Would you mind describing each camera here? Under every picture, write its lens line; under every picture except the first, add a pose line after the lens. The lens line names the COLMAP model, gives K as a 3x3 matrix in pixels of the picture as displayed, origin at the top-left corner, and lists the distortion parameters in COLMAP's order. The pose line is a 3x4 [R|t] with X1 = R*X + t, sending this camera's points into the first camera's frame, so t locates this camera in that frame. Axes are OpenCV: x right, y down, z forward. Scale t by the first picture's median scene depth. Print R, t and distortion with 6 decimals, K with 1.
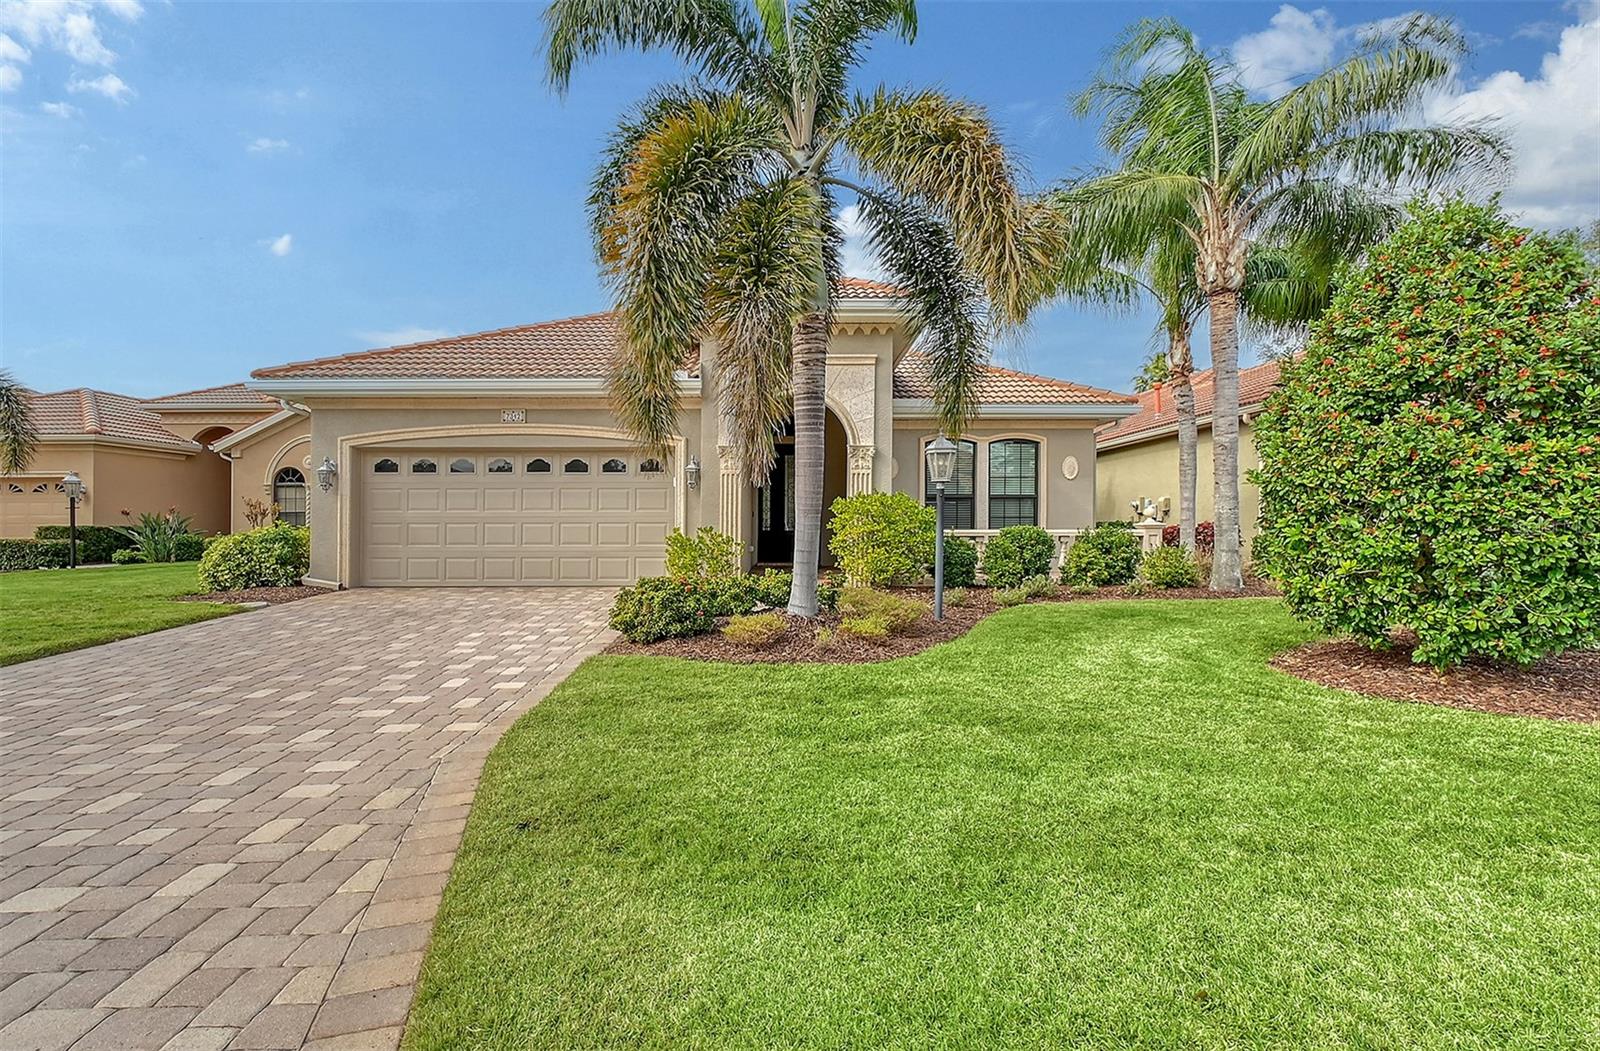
lens RADIAL K [[733.3, 0, 810.2], [0, 733.3, 524.2], [0, 0, 1]] dist [0.003511, -0.000065]
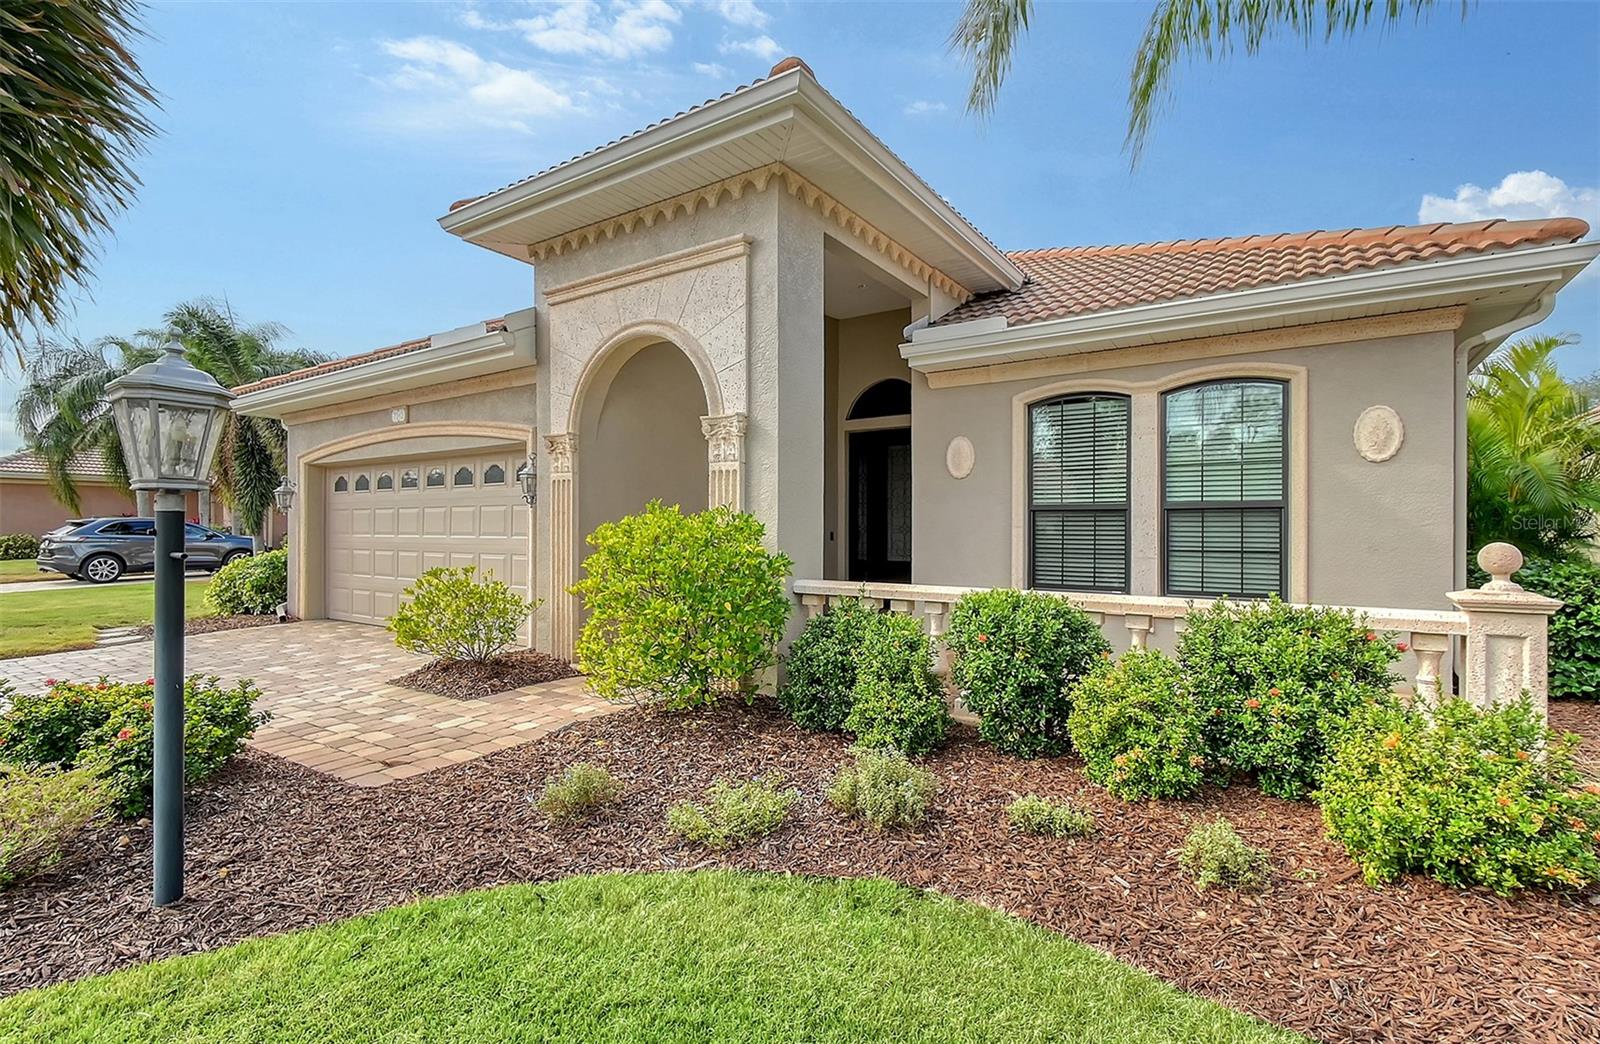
lens RADIAL K [[749.0, 0, 800.0], [0, 749.0, 522.0], [0, 0, 1]] dist [0.001557, -0.000062]
pose [[0.815870, -0.002488, -0.578230, 0.409546], [-0.006085, 0.999898, -0.012888, -0.025293], [0.578203, 0.014034, 0.815772, 0.591798]]
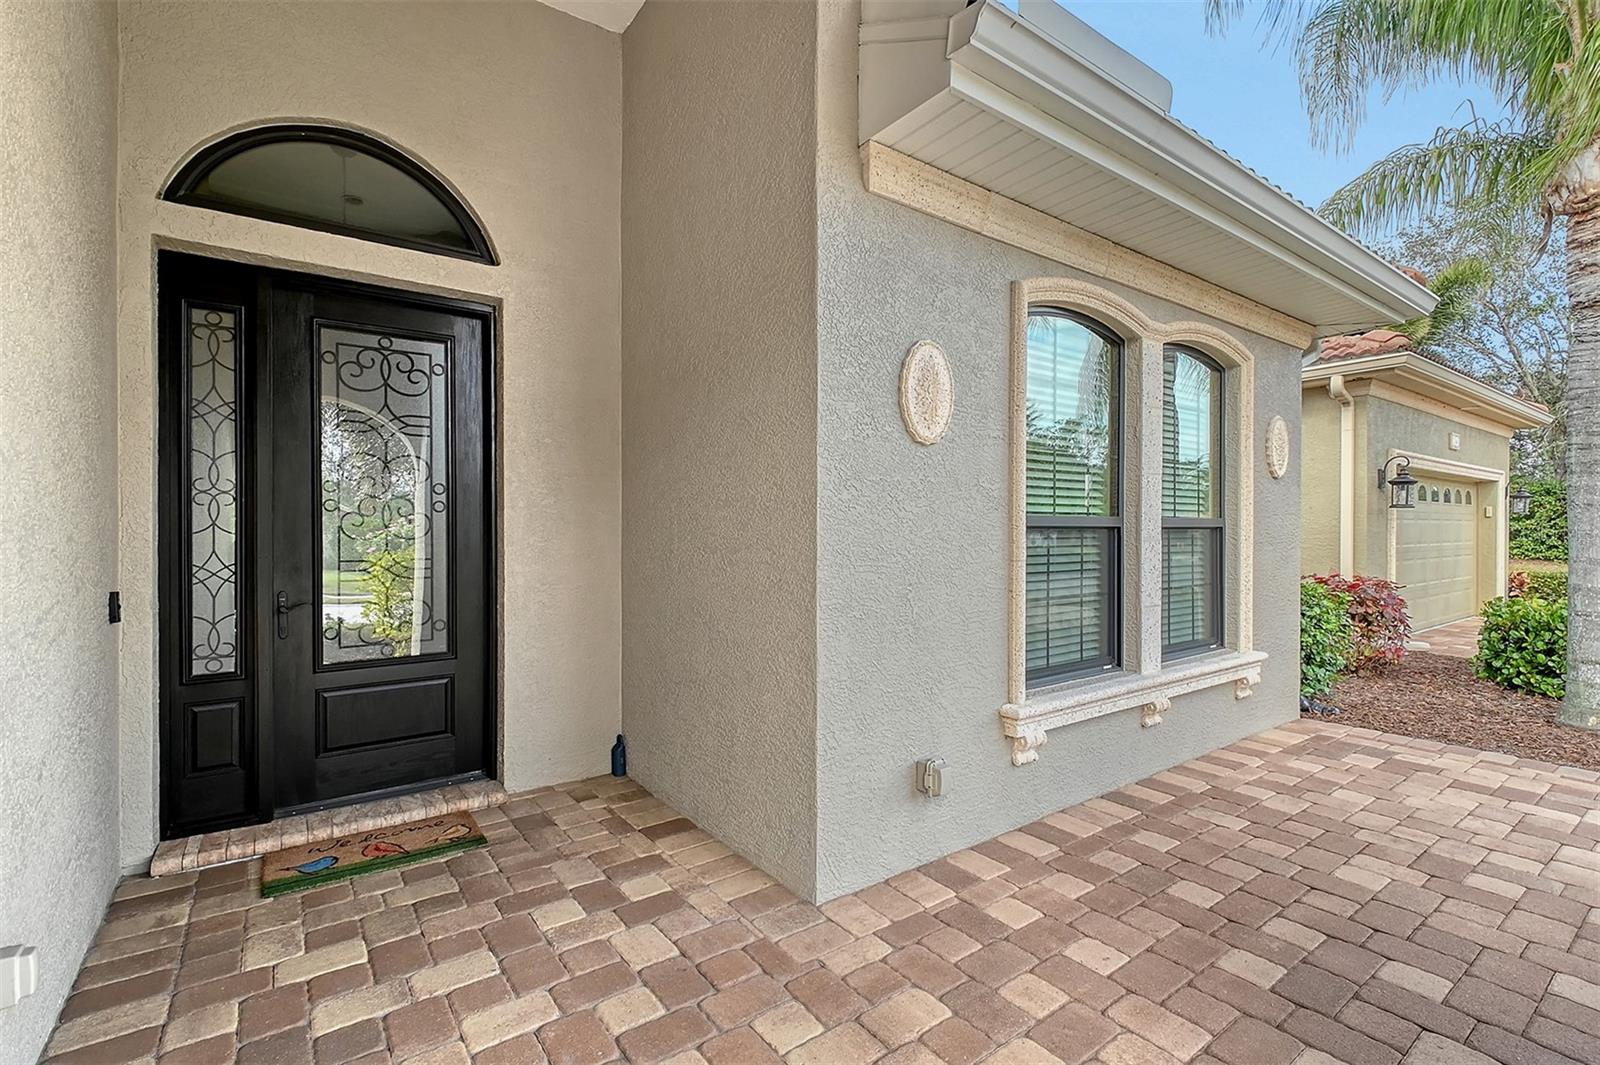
lens RADIAL K [[729.7, 0, 830.7], [0, 729.7, 532.4], [0, 0, 1]] dist [0.007822, -0.000504]
pose [[0.821025, -0.000272, 0.570893, -0.049235], [0.005036, 0.999964, -0.006766, -0.041322], [-0.570871, 0.008430, 0.820997, 1.042277]]
